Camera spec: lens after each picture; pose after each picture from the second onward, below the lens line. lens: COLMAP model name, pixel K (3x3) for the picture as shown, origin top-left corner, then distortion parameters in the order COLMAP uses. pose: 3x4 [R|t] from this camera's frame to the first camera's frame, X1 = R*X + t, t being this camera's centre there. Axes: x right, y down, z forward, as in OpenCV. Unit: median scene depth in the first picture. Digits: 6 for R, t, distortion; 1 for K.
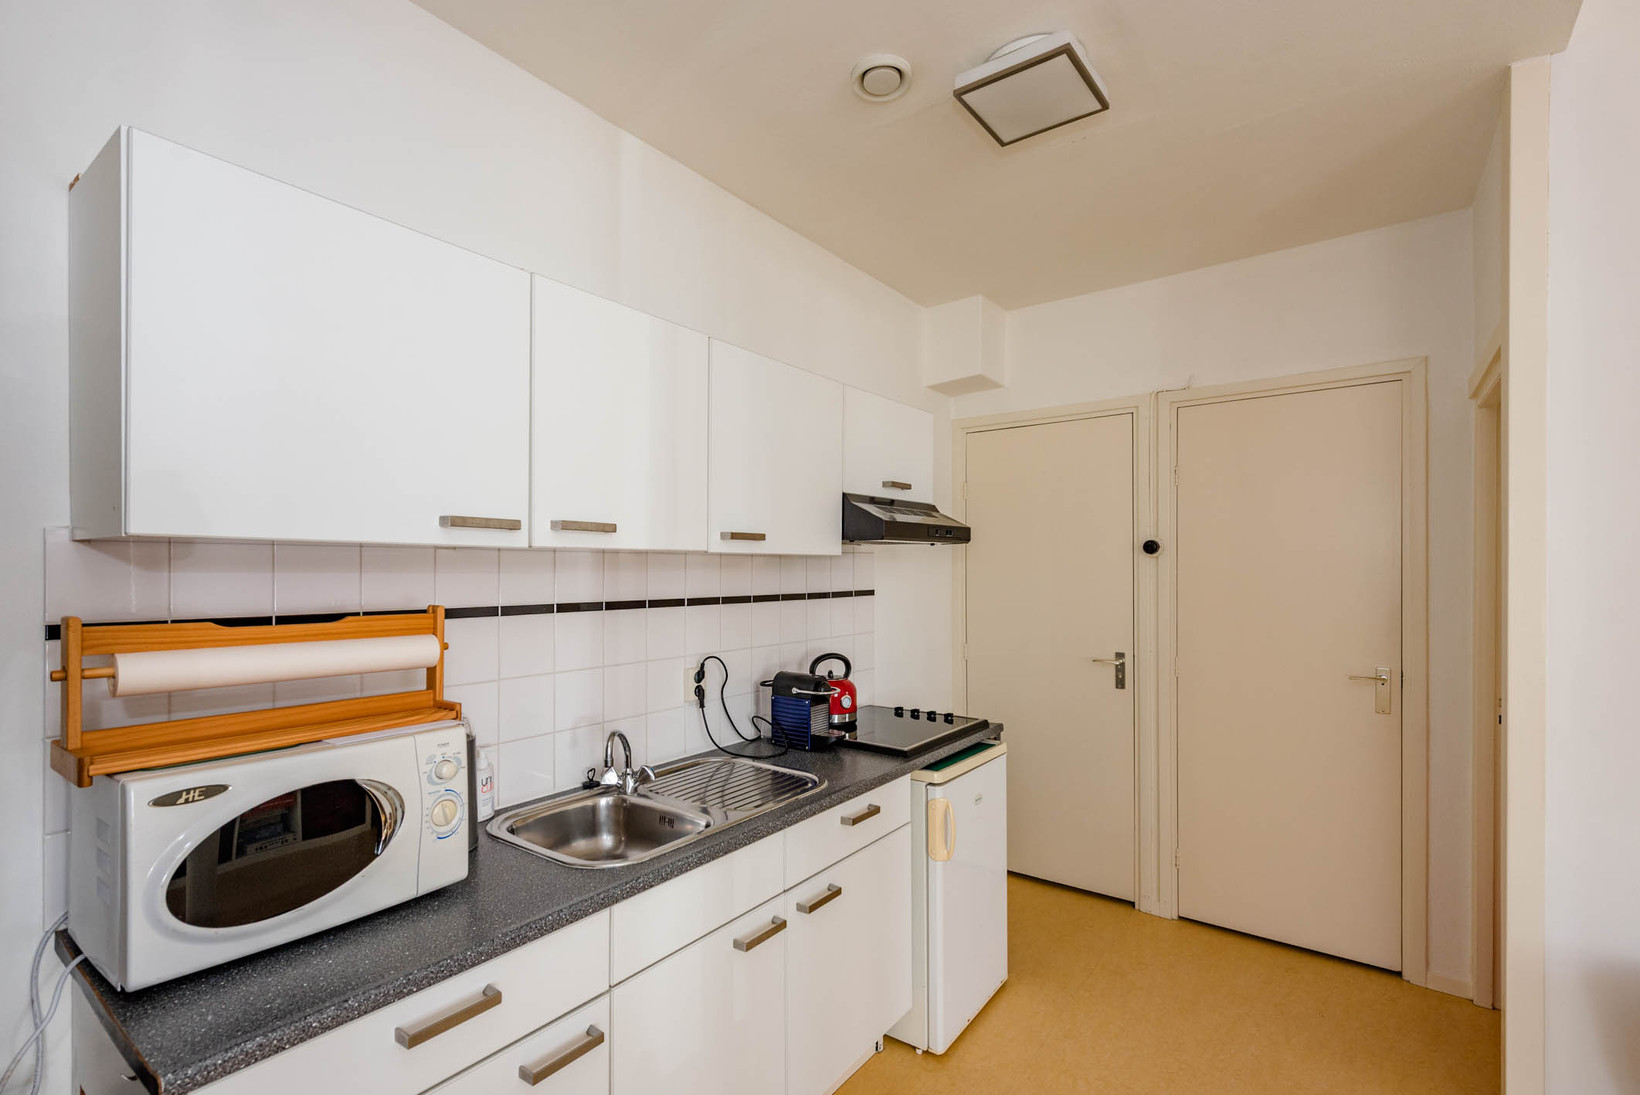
lens RADIAL K [[746.8, 0, 820.2], [0, 746.8, 562.2], [0, 0, 1]] dist [0.006370, 0.000146]
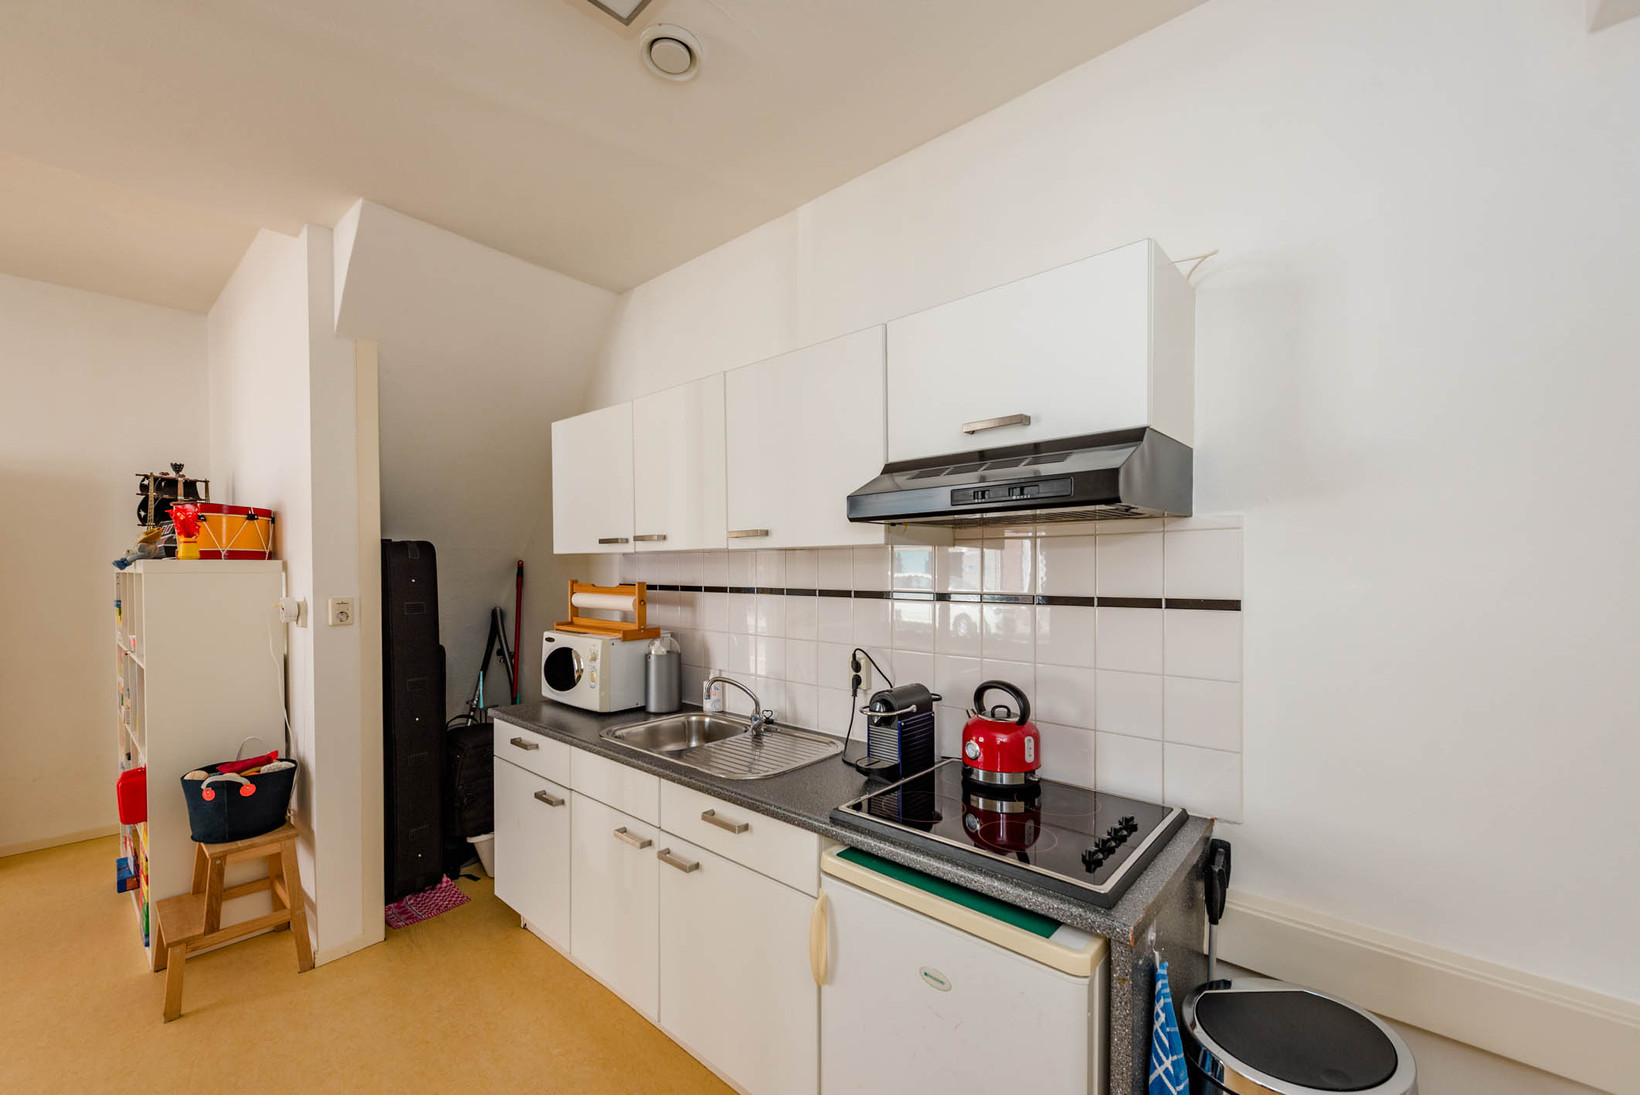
lens RADIAL K [[645.9, 0, 817.9], [0, 645.9, 578.7], [0, 0, 1]] dist [0.005895, -0.003426]
pose [[-0.084311, 0.023222, -0.996169, 0.735088], [0.015330, 0.999640, 0.022005, 0.010791], [0.996322, -0.013416, -0.084637, 1.023665]]
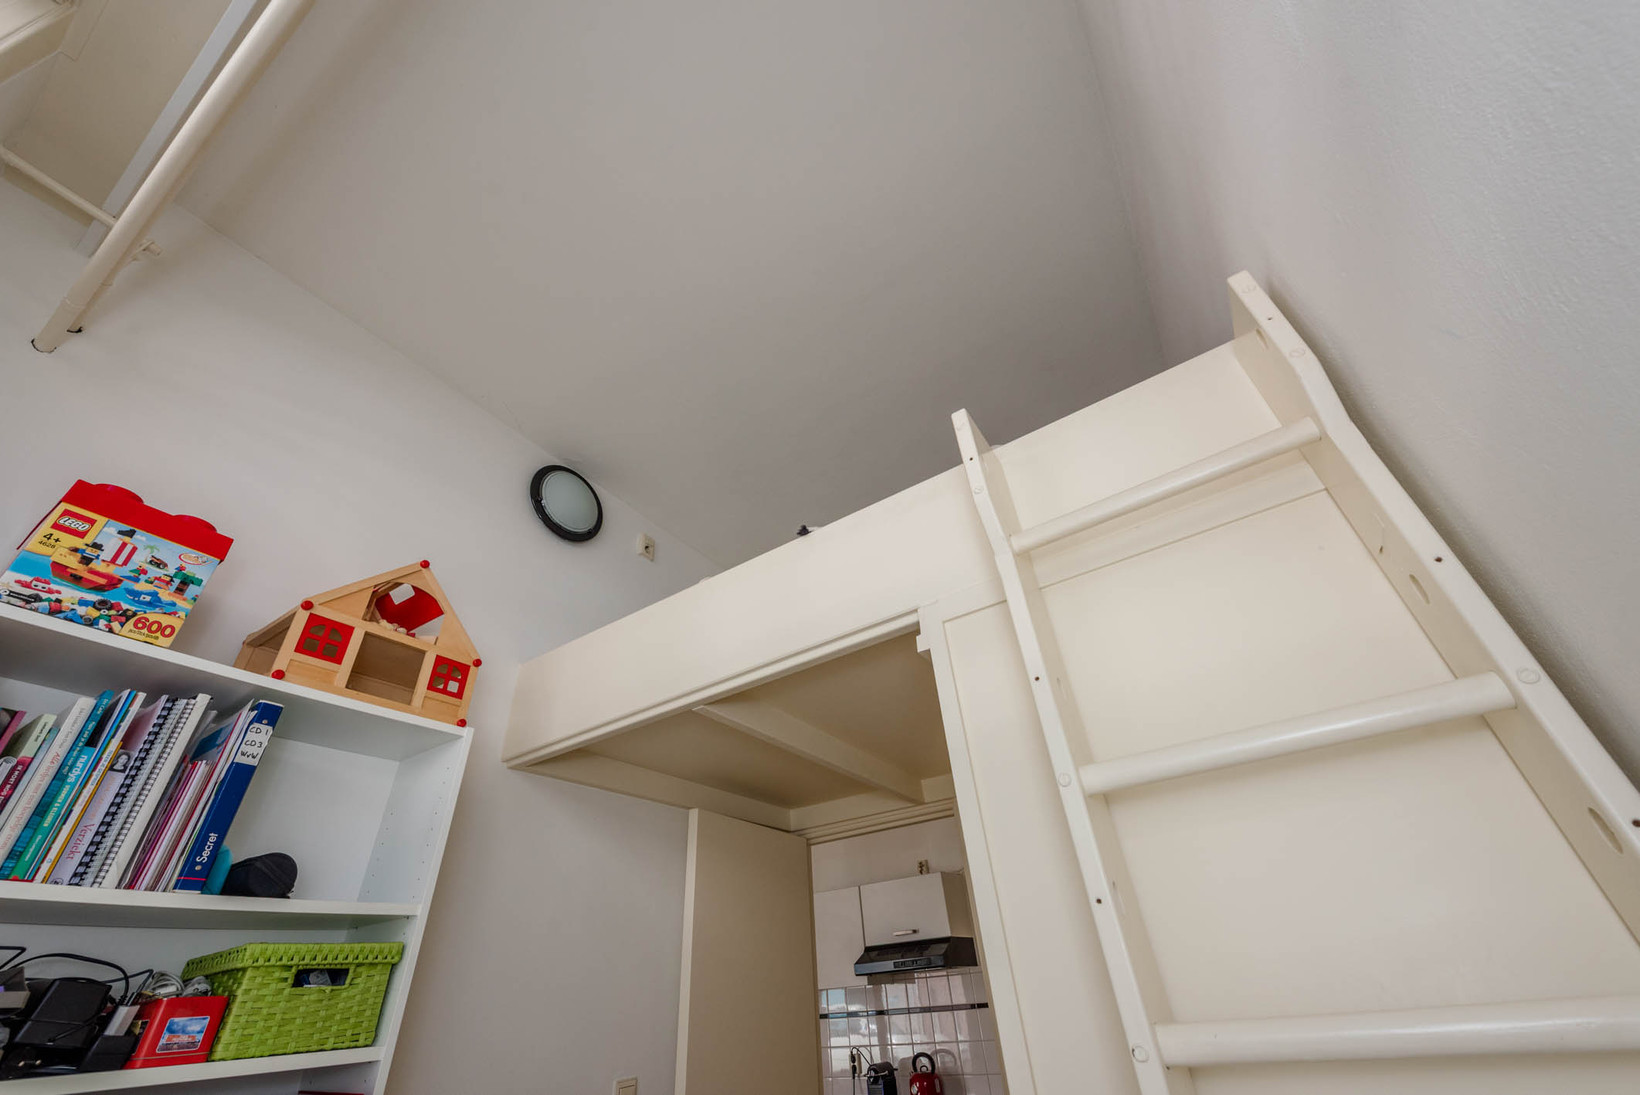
lens RADIAL K [[645.9, 0, 816.9], [0, 645.9, 542.6], [0, 0, 1]] dist [0.005895, -0.003426]
pose [[0.057358, -0.585072, -0.808951, 2.124959], [0.074463, 0.810535, -0.580938, 0.026047], [0.995573, -0.026915, 0.090057, 0.776492]]
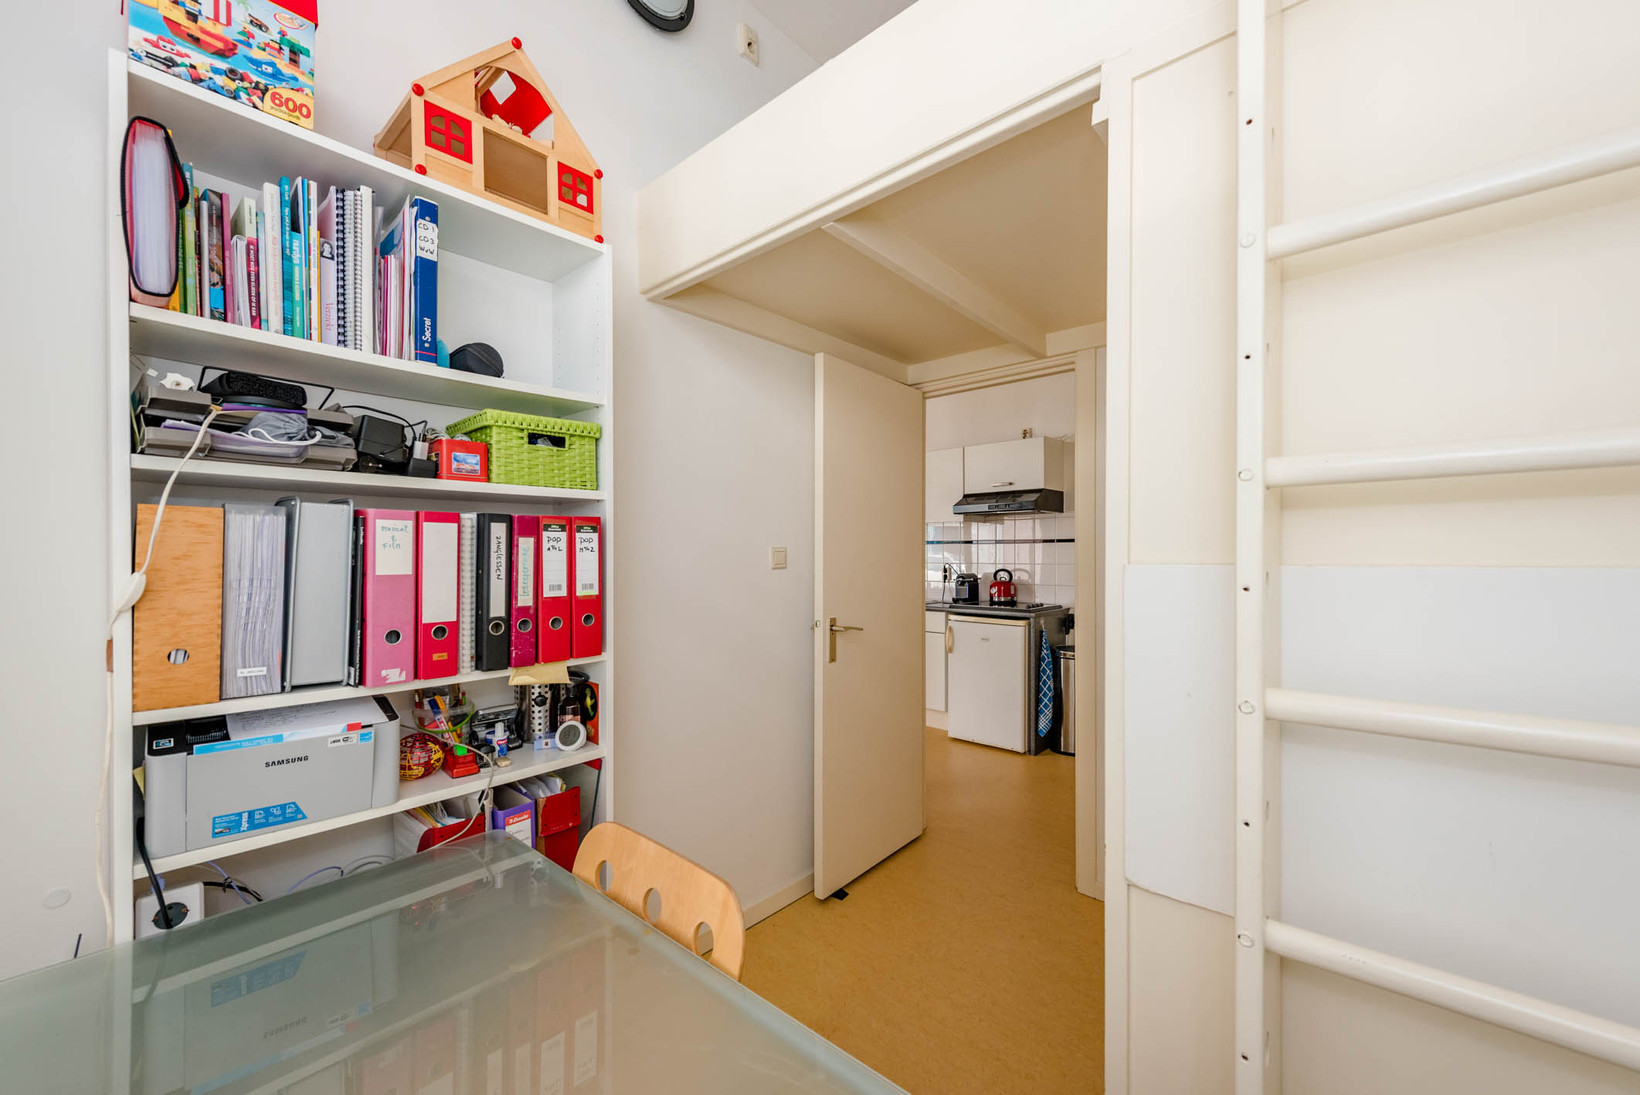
lens RADIAL K [[645.9, 0, 820.8], [0, 645.9, 553.2], [0, 0, 1]] dist [0.005895, -0.003426]
pose [[-0.084441, 0.007940, -0.996397, 2.116311], [0.010323, 0.999922, 0.007093, 0.071590], [0.996375, -0.009687, -0.084516, 0.758667]]
